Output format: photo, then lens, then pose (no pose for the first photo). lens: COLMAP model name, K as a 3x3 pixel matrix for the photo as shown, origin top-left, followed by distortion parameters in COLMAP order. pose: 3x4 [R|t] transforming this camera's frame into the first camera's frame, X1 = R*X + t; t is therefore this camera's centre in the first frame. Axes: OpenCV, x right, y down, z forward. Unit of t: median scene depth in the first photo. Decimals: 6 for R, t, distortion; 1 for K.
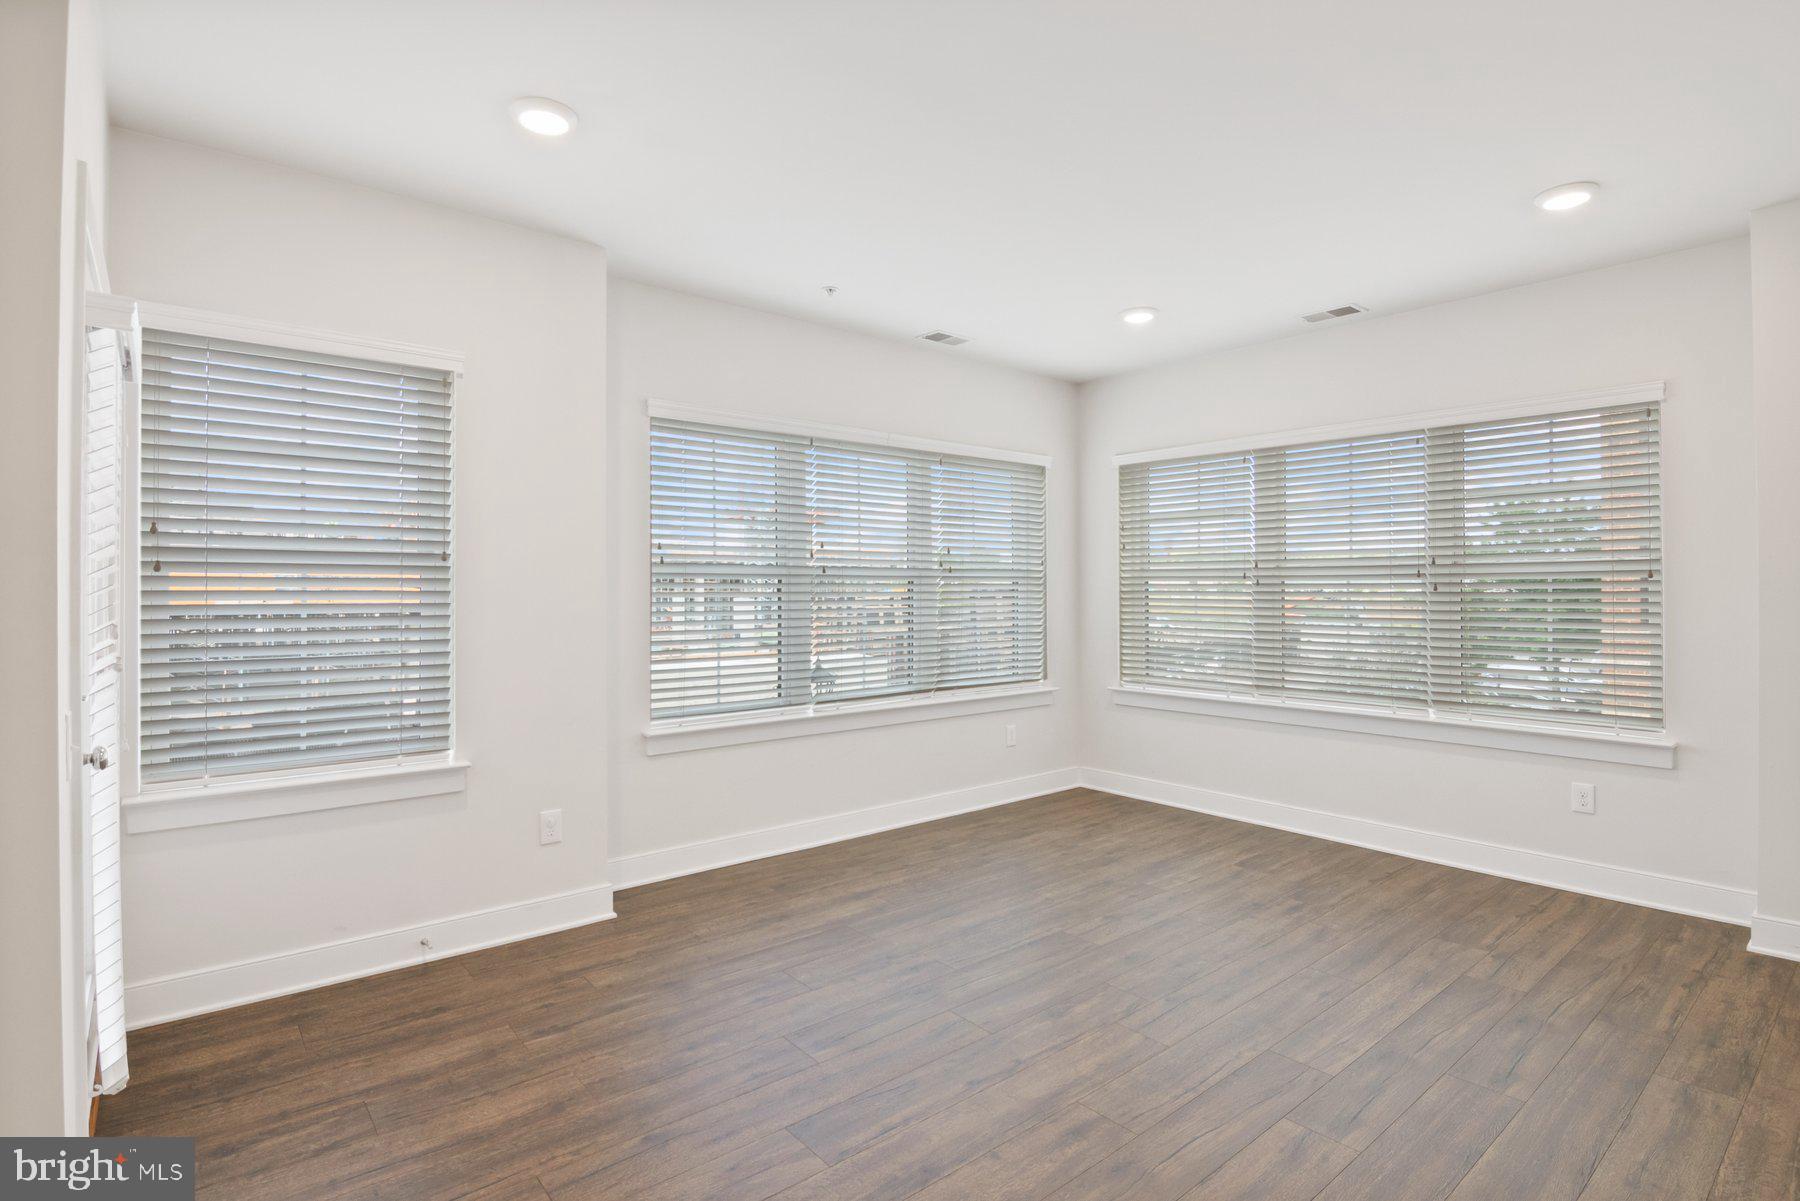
lens RADIAL K [[894.9, 0, 907.8], [0, 894.9, 592.0], [0, 0, 1]] dist [-0.020277, -0.001700]
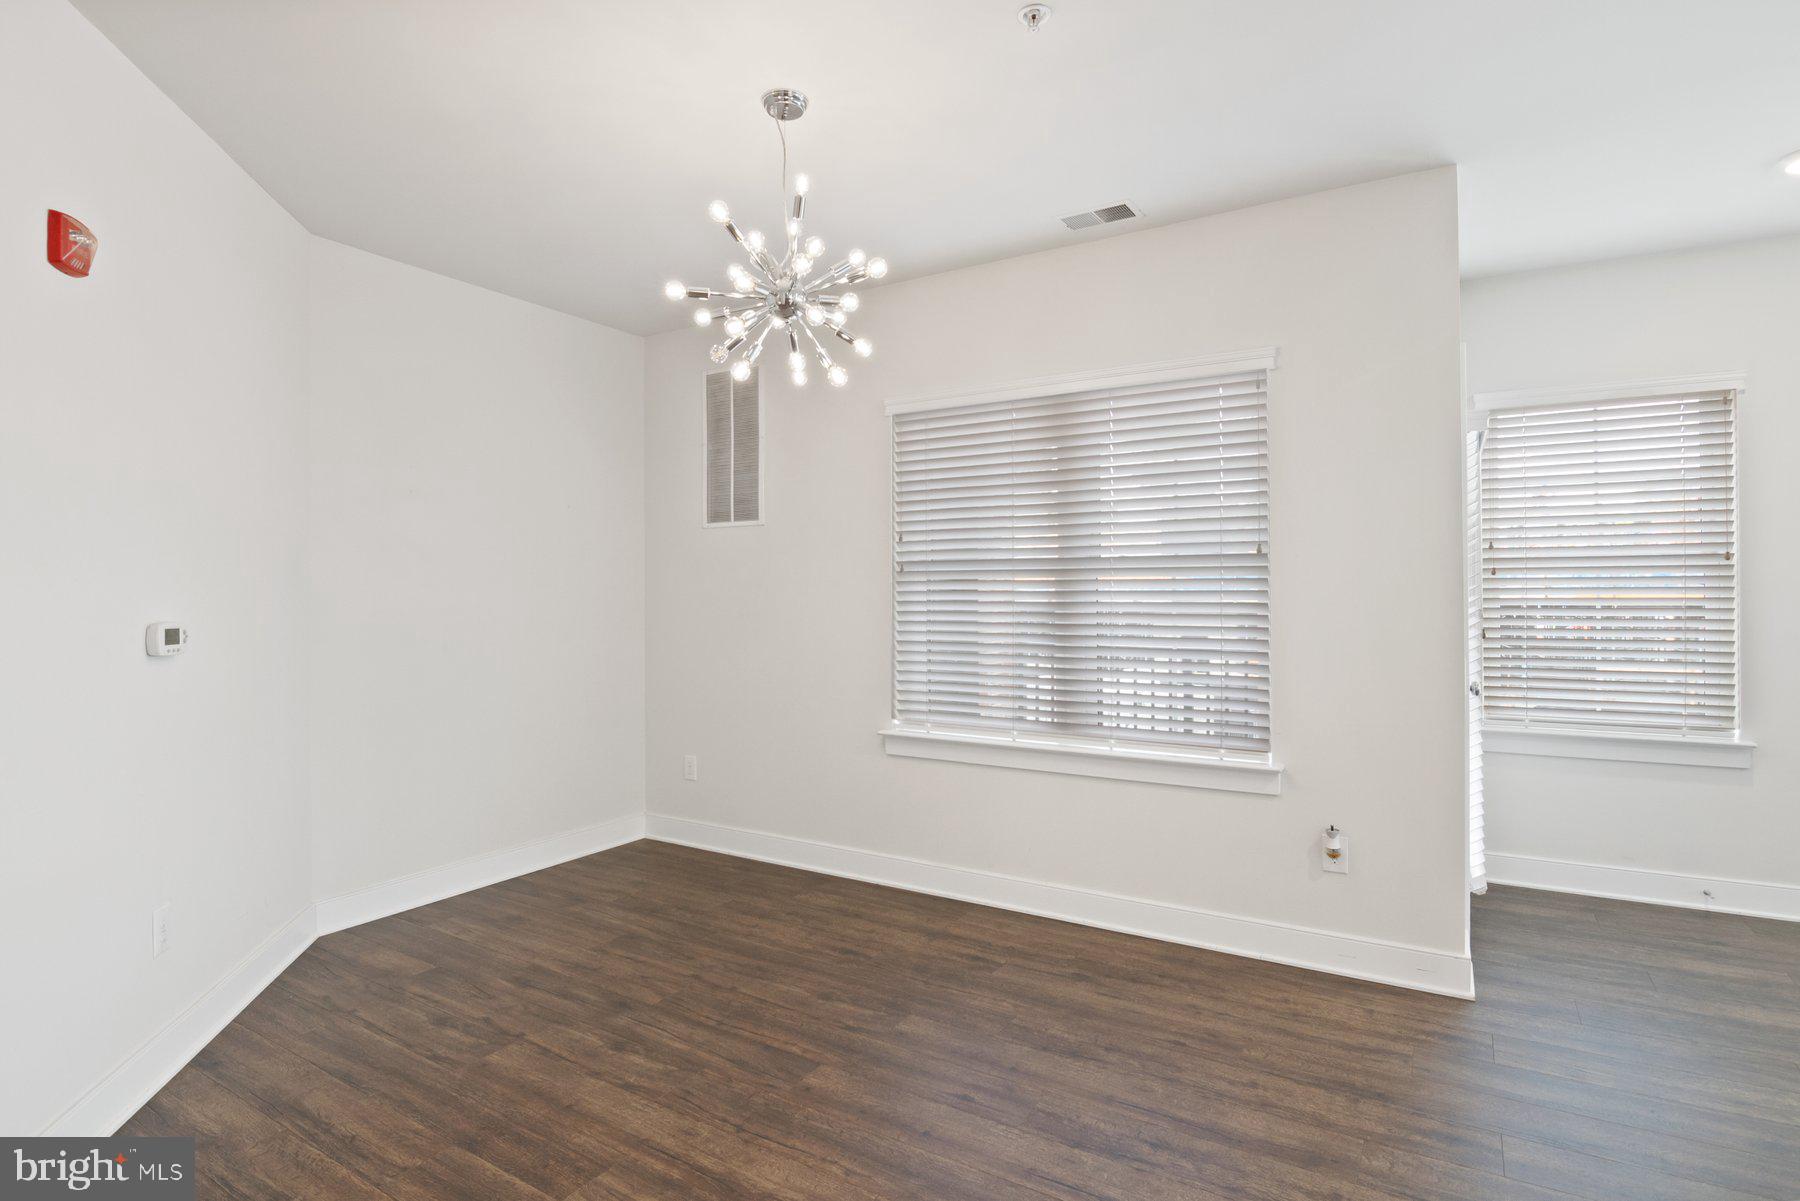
lens RADIAL K [[894.9, 0, 907.8], [0, 894.9, 592.0], [0, 0, 1]] dist [-0.020277, -0.001700]
pose [[0.313126, -0.003875, -0.949704, 0.237305], [0.009454, 0.999955, -0.000963, -0.003192], [0.949665, -0.008677, 0.313149, -0.379048]]
